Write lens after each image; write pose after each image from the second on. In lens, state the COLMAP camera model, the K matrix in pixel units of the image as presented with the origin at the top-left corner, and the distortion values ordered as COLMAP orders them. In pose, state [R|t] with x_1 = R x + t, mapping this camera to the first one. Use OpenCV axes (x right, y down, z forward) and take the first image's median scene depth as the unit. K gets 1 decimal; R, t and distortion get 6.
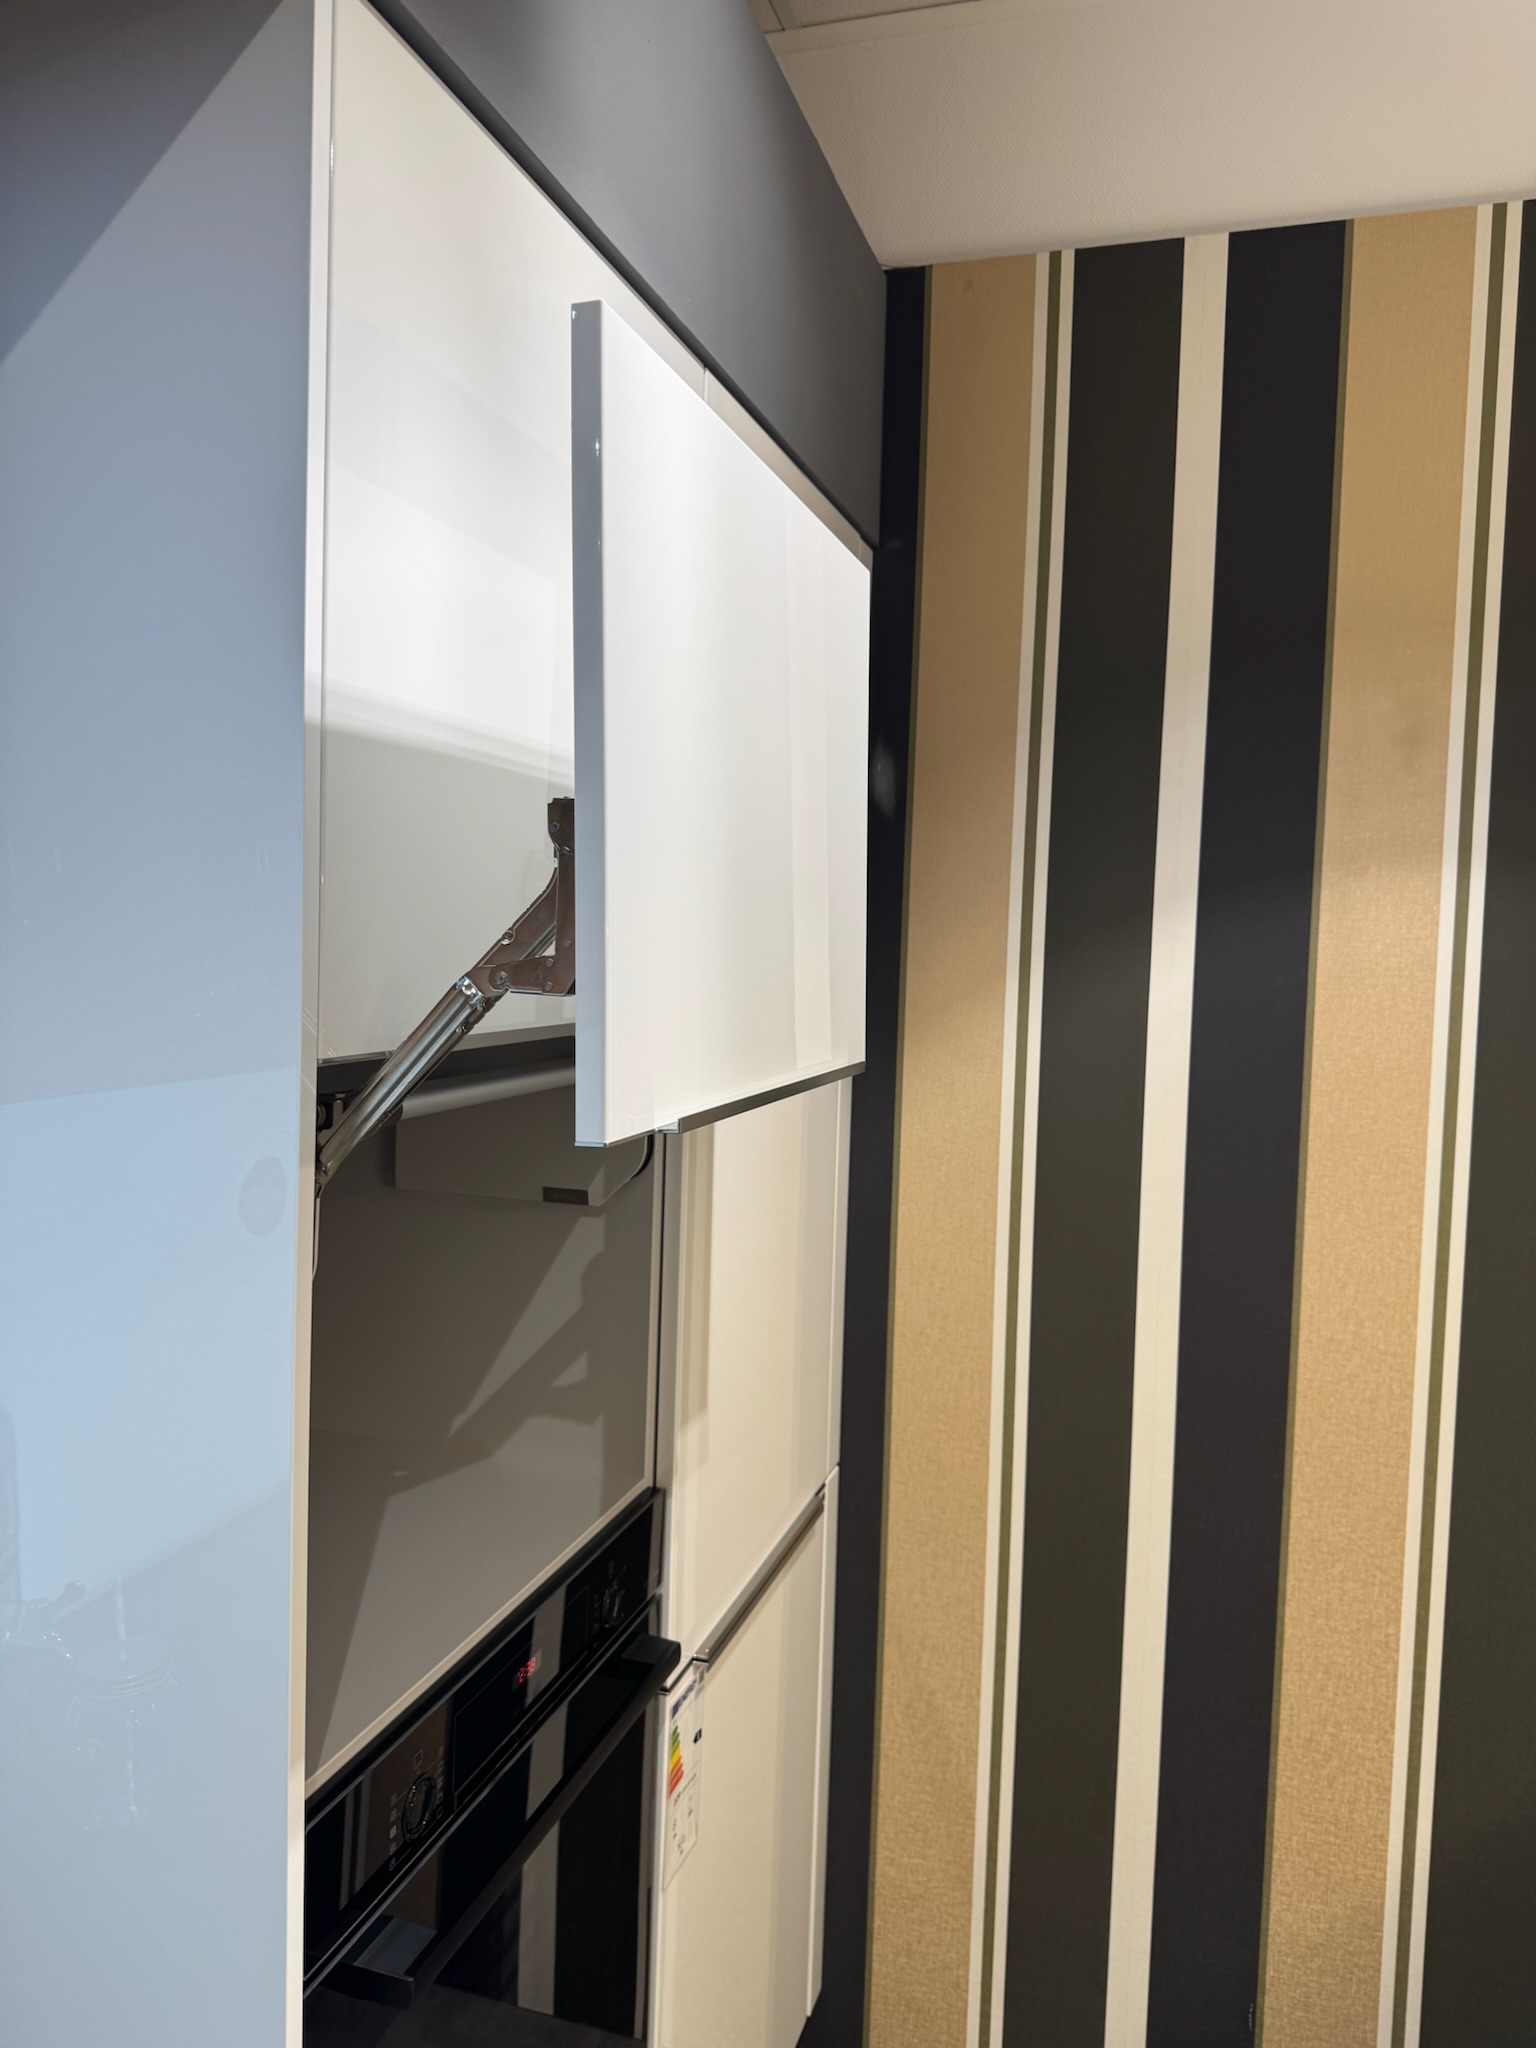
lens RADIAL K [[1451.1, 0, 751.6], [0, 1451.1, 1034.6], [0, 0, 1]] dist [0.083294, -0.086121]
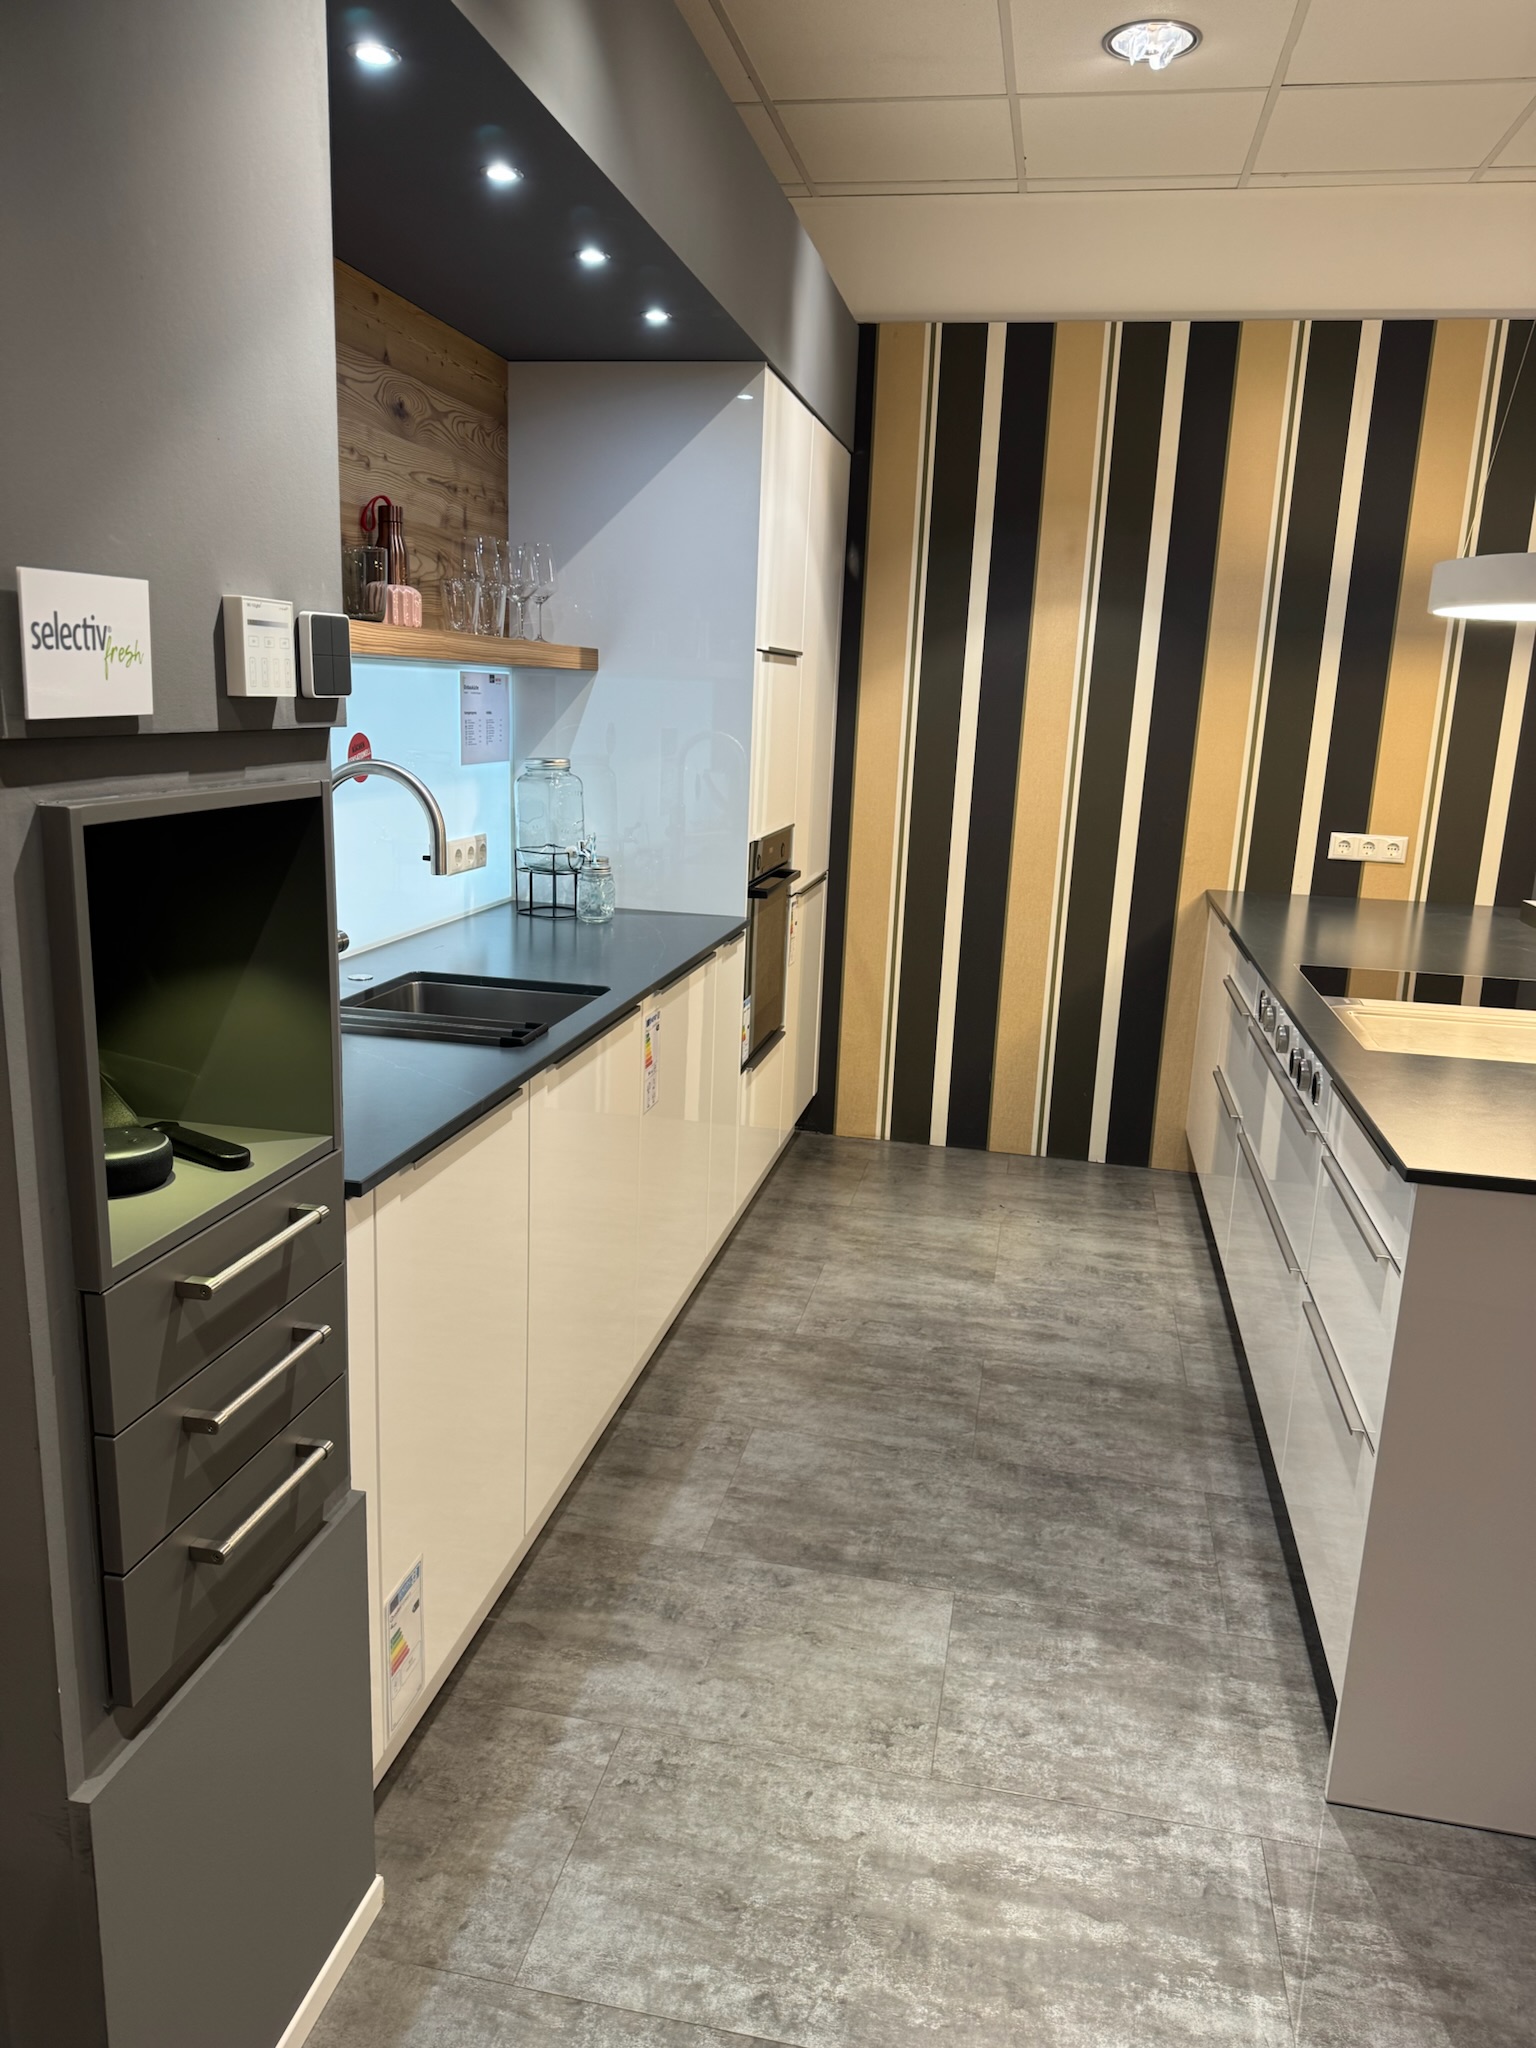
lens RADIAL K [[1451.1, 0, 751.6], [0, 1451.1, 1034.6], [0, 0, 1]] dist [0.083294, -0.086121]
pose [[0.994665, -0.010520, 0.102621, -0.320987], [-0.007220, 0.985249, 0.170977, 0.169192], [-0.102905, -0.170806, 0.979916, -1.394878]]
